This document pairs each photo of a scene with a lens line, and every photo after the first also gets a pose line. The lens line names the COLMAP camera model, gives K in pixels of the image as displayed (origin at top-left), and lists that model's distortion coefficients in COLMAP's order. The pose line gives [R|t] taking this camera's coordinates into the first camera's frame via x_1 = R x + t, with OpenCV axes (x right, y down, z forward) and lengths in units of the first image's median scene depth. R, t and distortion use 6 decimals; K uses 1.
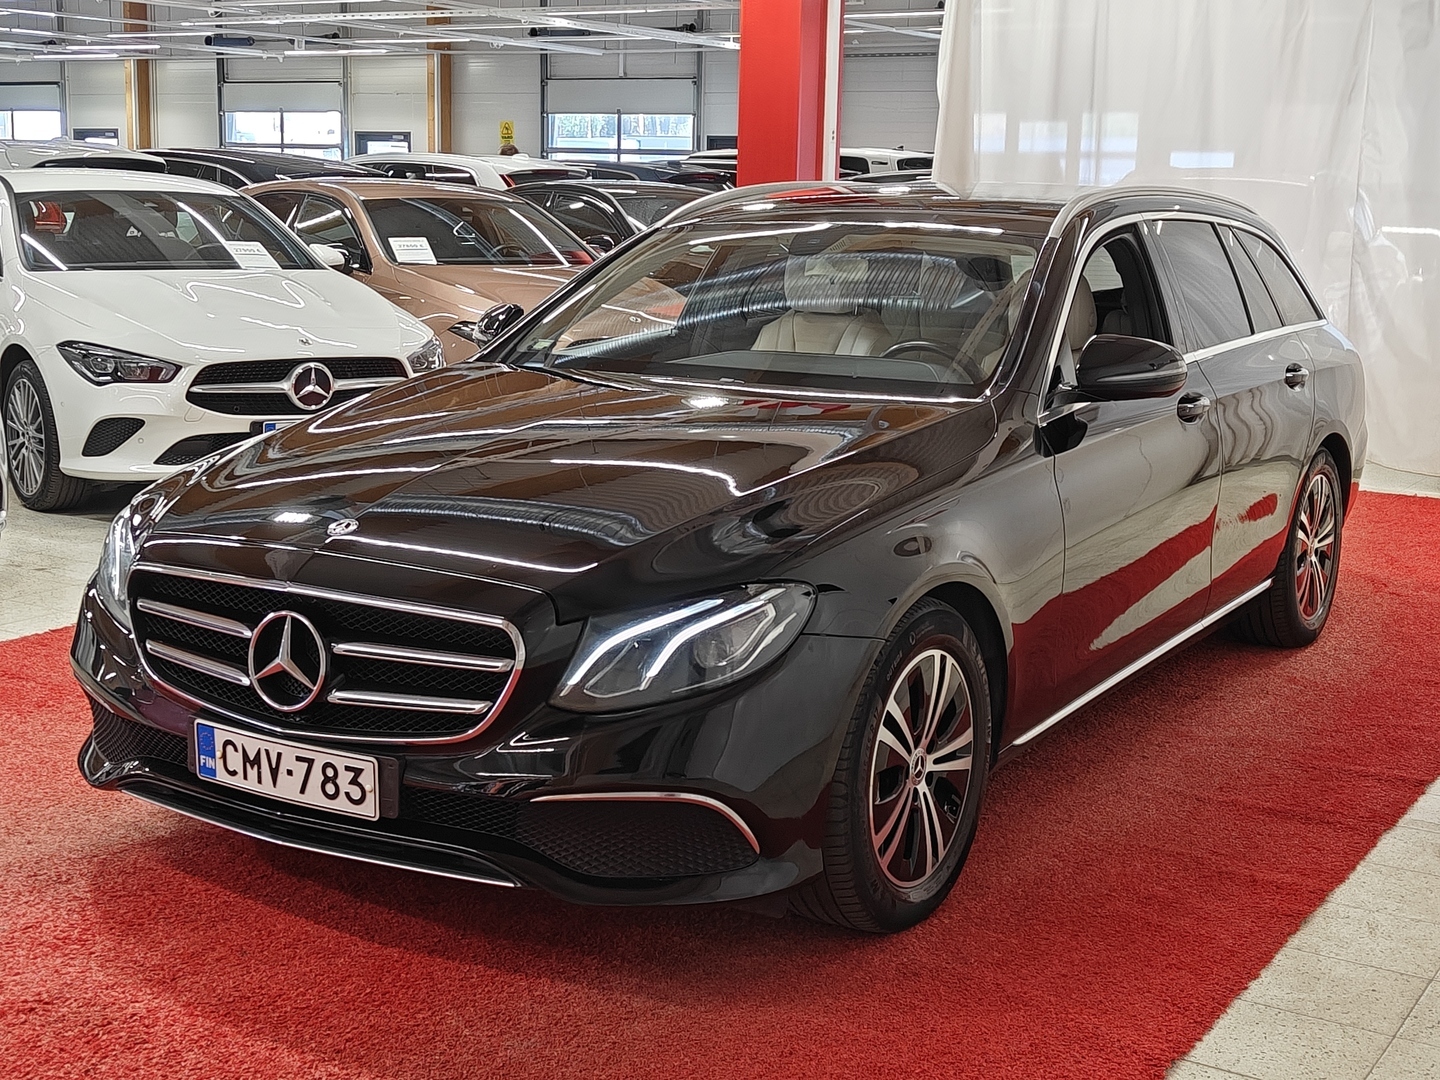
lens RADIAL K [[1971.6, 0, 715.7], [0, 1971.6, 535.5], [0, 0, 1]] dist [0.152863, 0.000000]
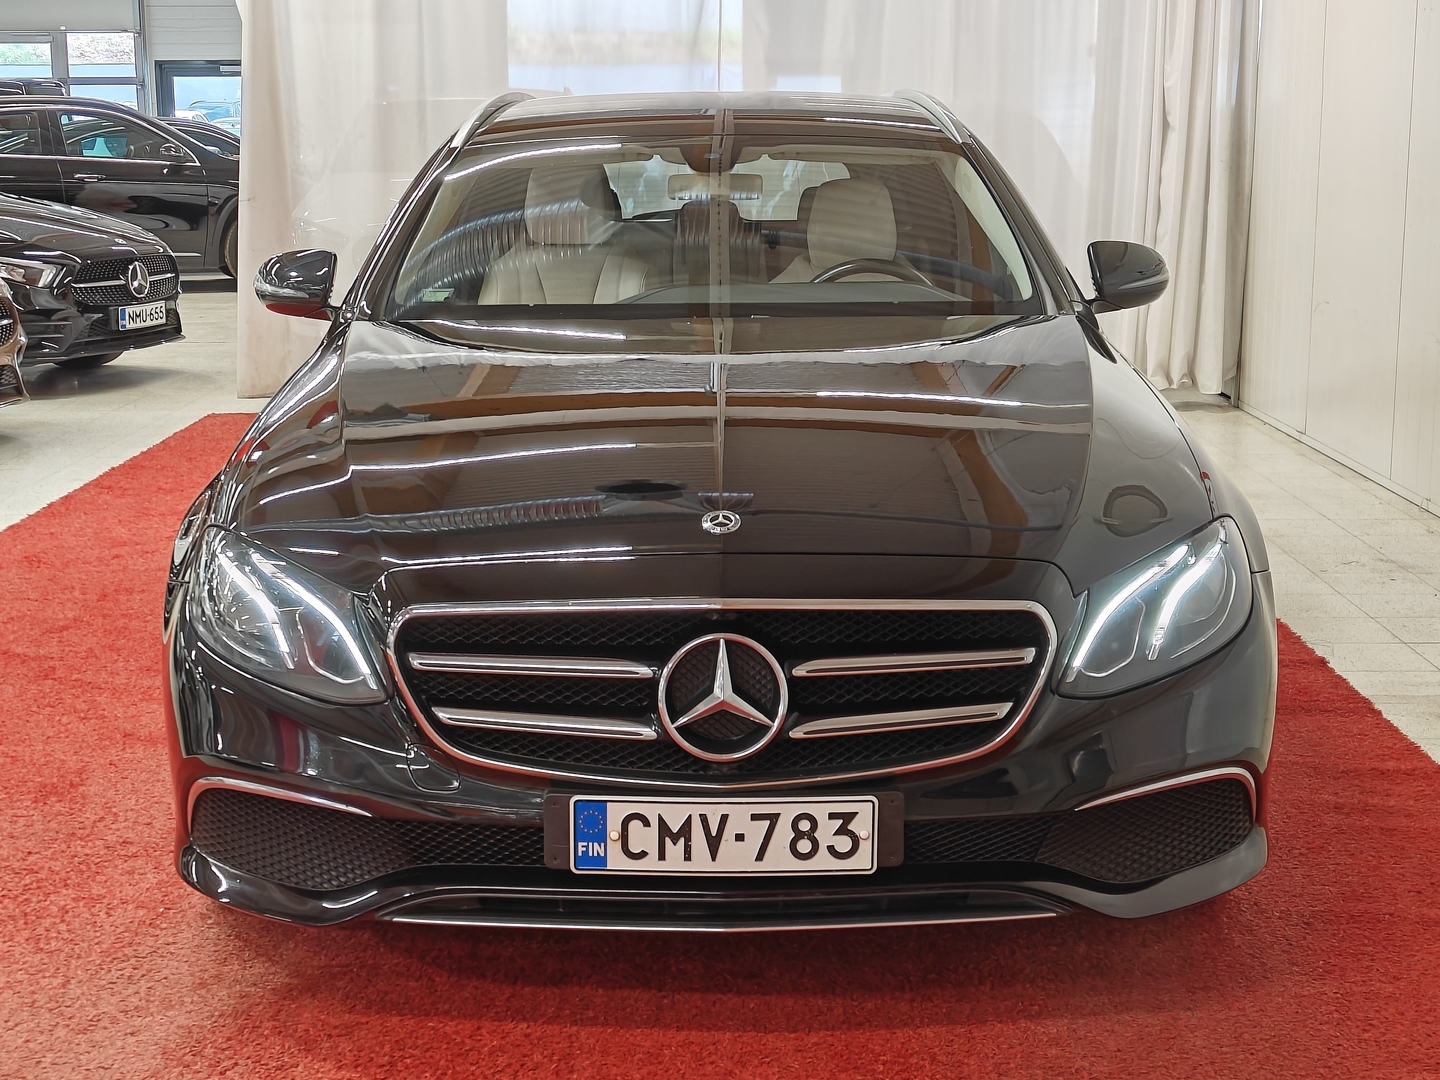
lens RADIAL K [[2155.1, 0, 726.8], [0, 2155.1, 540.6], [0, 0, 1]] dist [0.107769, 0.000000]
pose [[0.847486, -0.123876, 0.516161, -0.642900], [0.115557, 0.992122, 0.048372, -0.038621], [-0.518087, 0.018651, 0.855125, 0.273122]]
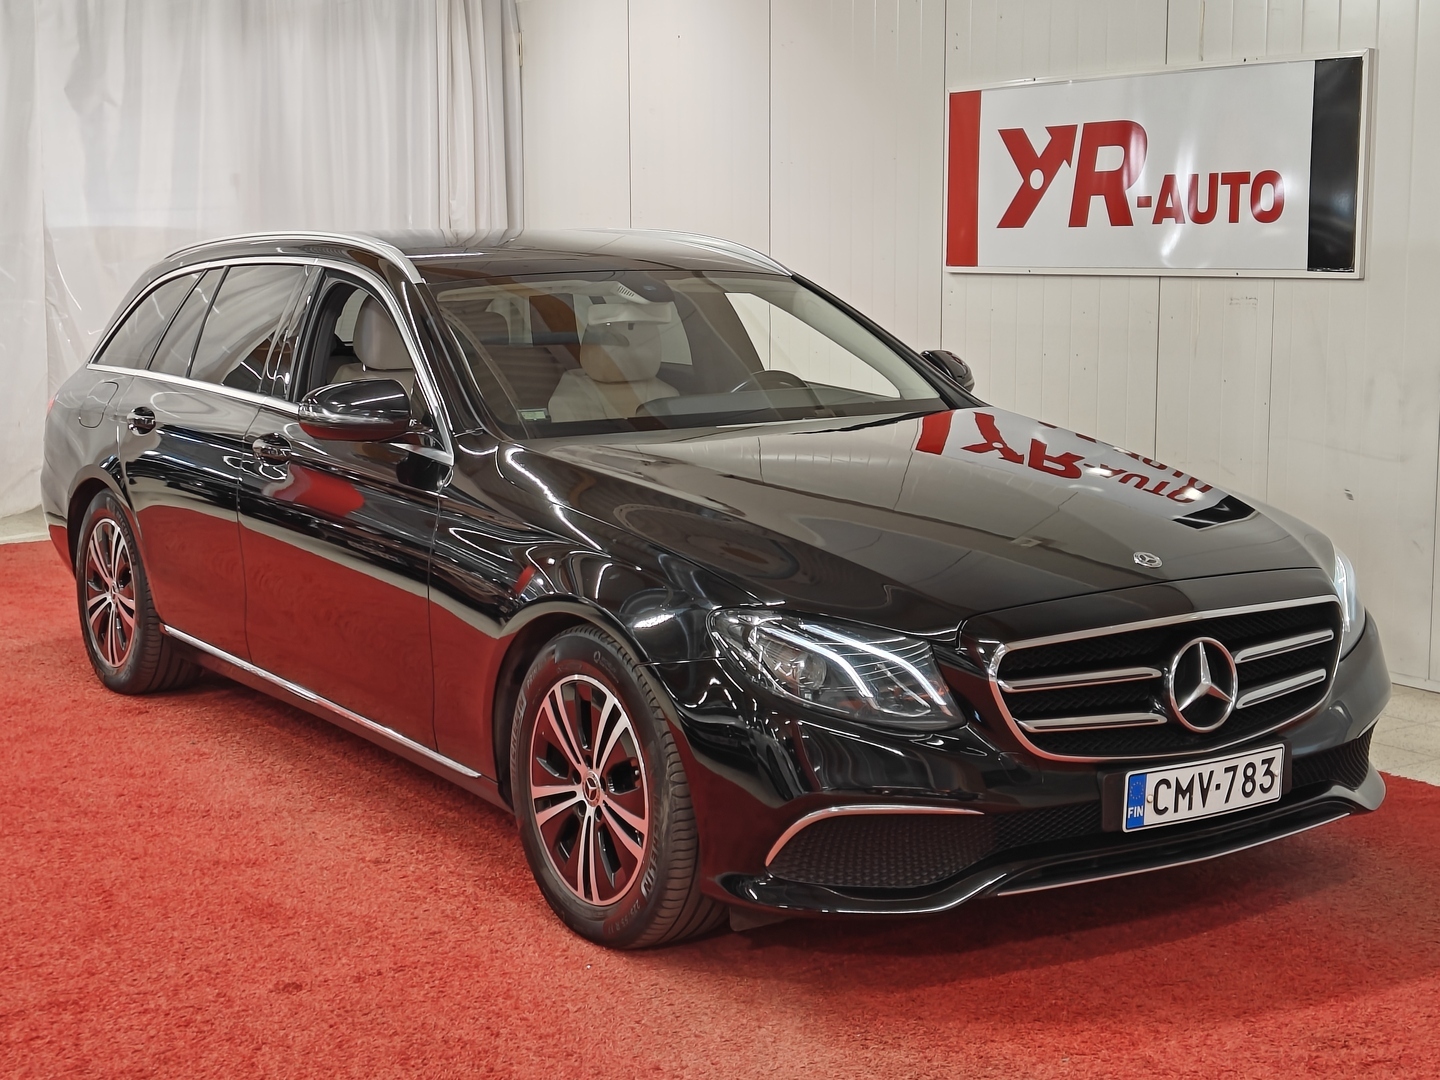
lens RADIAL K [[2155.1, 0, 715.1], [0, 2155.1, 544.2], [0, 0, 1]] dist [0.107769, 0.000000]
pose [[0.409381, -0.154901, 0.899118, -1.351218], [0.178939, 0.979974, 0.087358, -0.158382], [-0.894644, 0.125125, 0.428901, 0.725547]]
